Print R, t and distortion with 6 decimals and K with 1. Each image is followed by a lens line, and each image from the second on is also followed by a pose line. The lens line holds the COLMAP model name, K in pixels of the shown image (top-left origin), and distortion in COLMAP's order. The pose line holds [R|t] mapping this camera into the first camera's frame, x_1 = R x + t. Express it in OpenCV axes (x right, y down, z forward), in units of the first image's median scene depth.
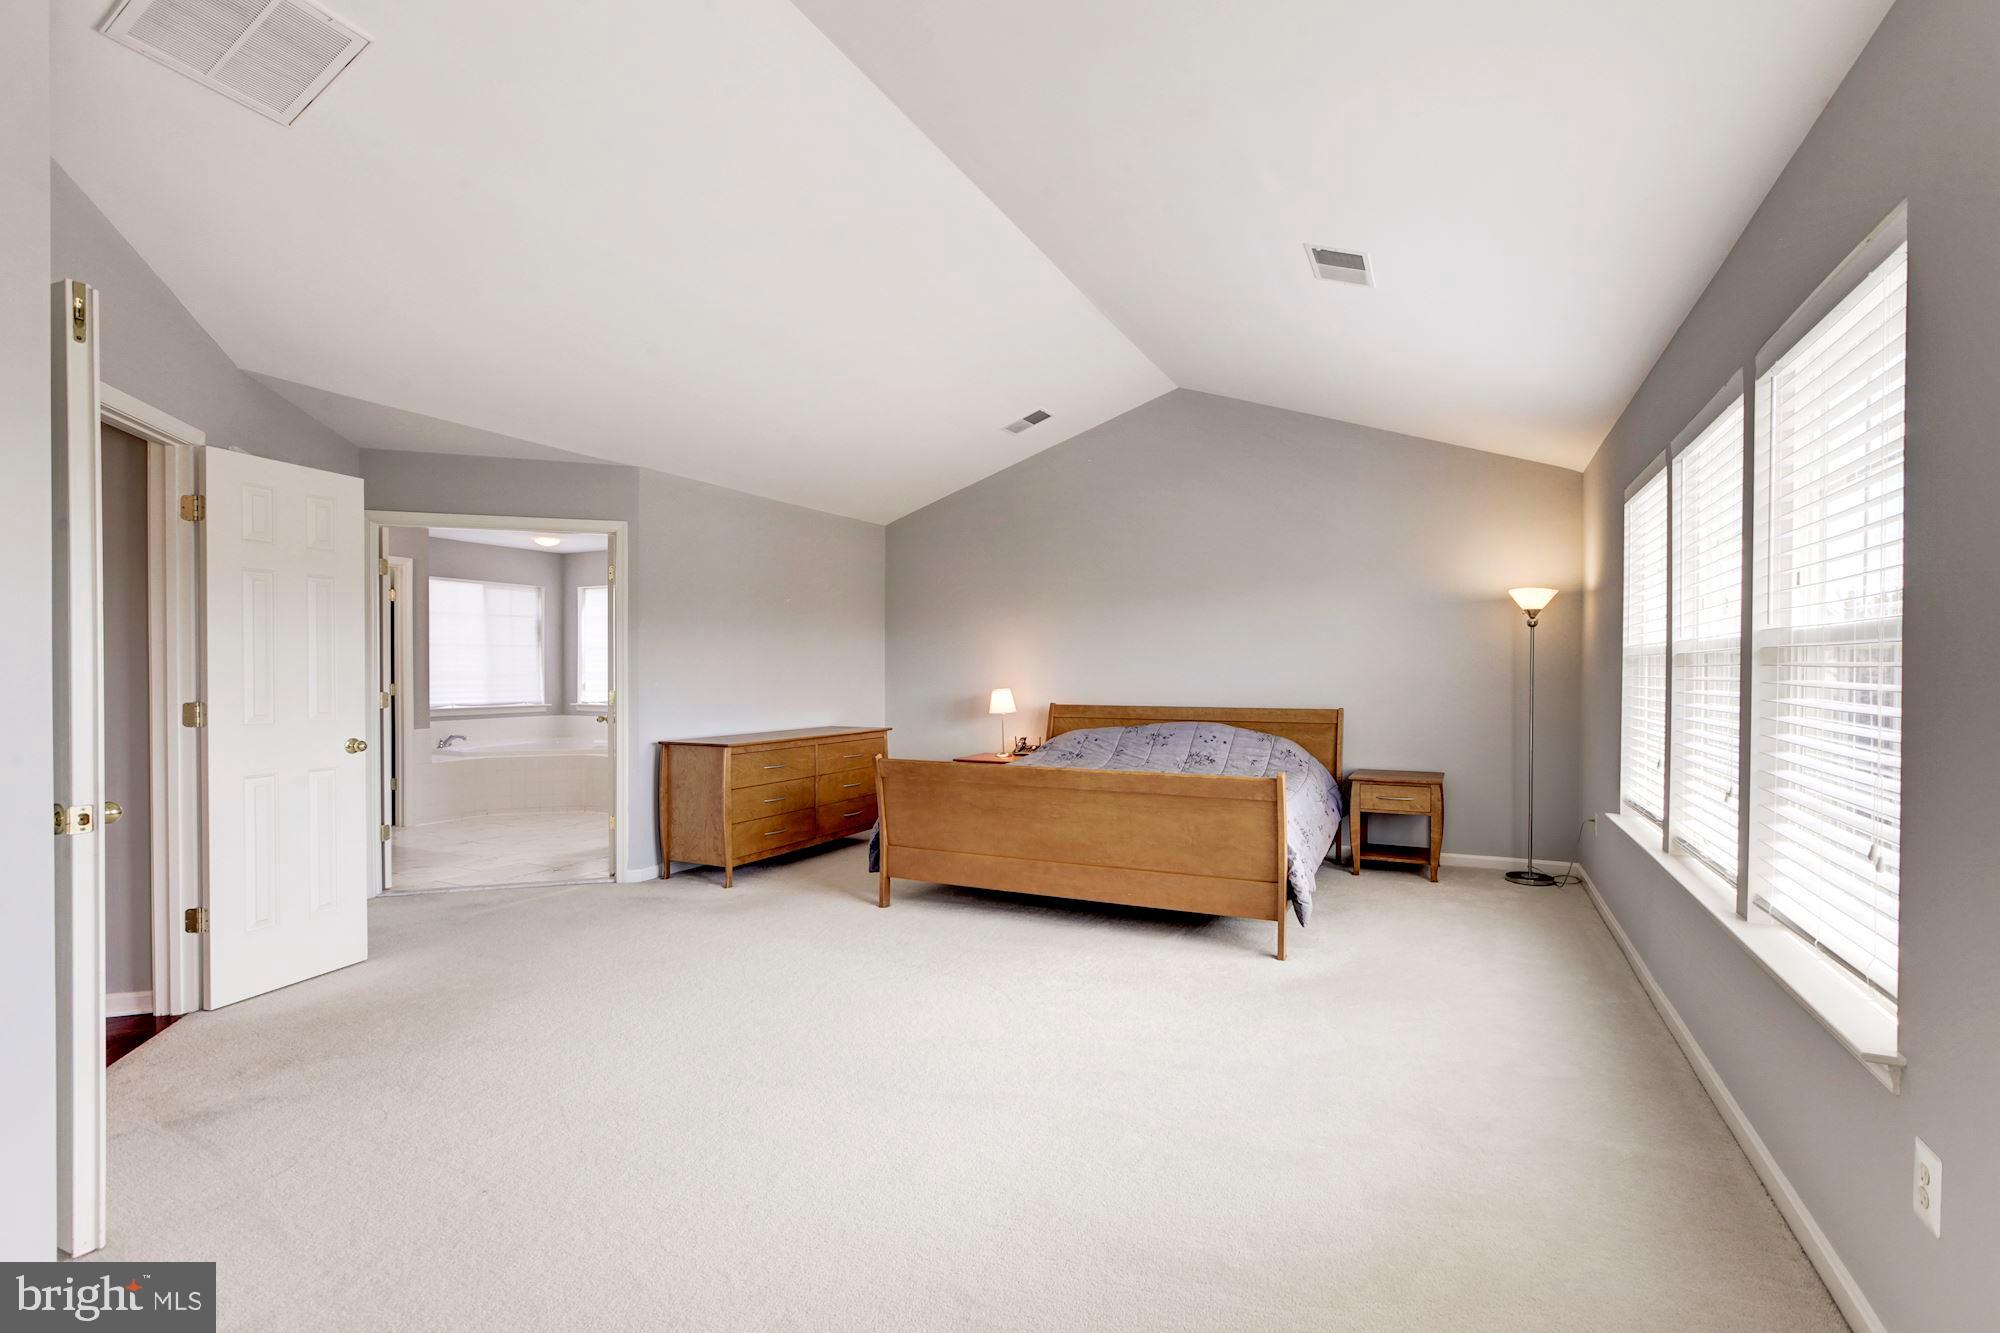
lens RADIAL K [[906.5, 0, 984.3], [0, 906.5, 680.8], [0, 0, 1]] dist [-0.030976, 0.009369]
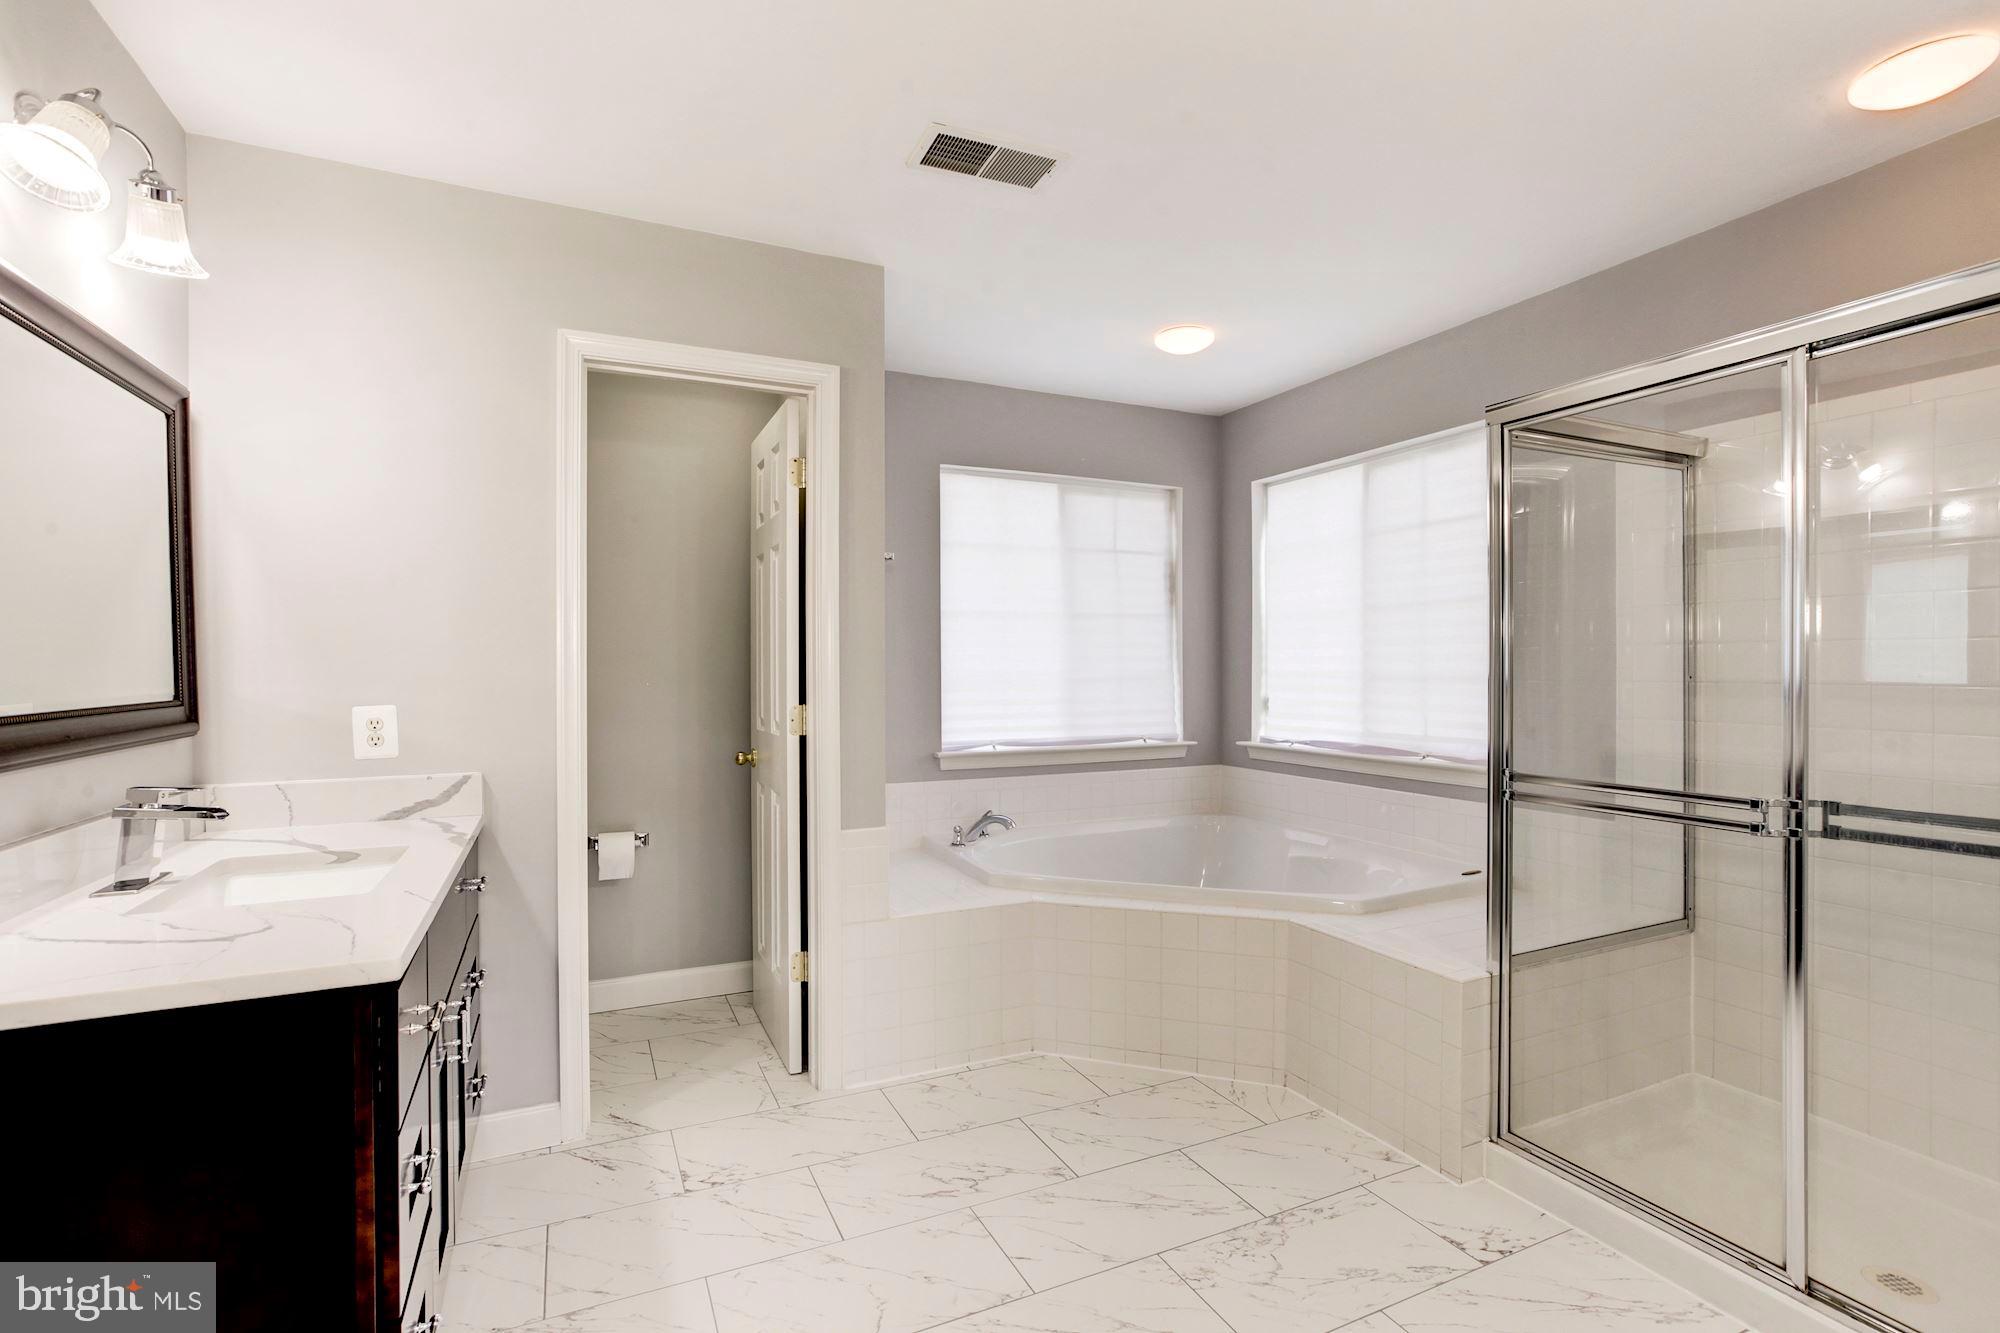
lens RADIAL K [[906.5, 0, 991.7], [0, 906.5, 674.6], [0, 0, 1]] dist [-0.030976, 0.009369]
pose [[0.780645, -0.002228, -0.624970, -0.285064], [0.001302, 0.999997, -0.001939, -0.007239], [0.624973, 0.000699, 0.780646, 0.597606]]
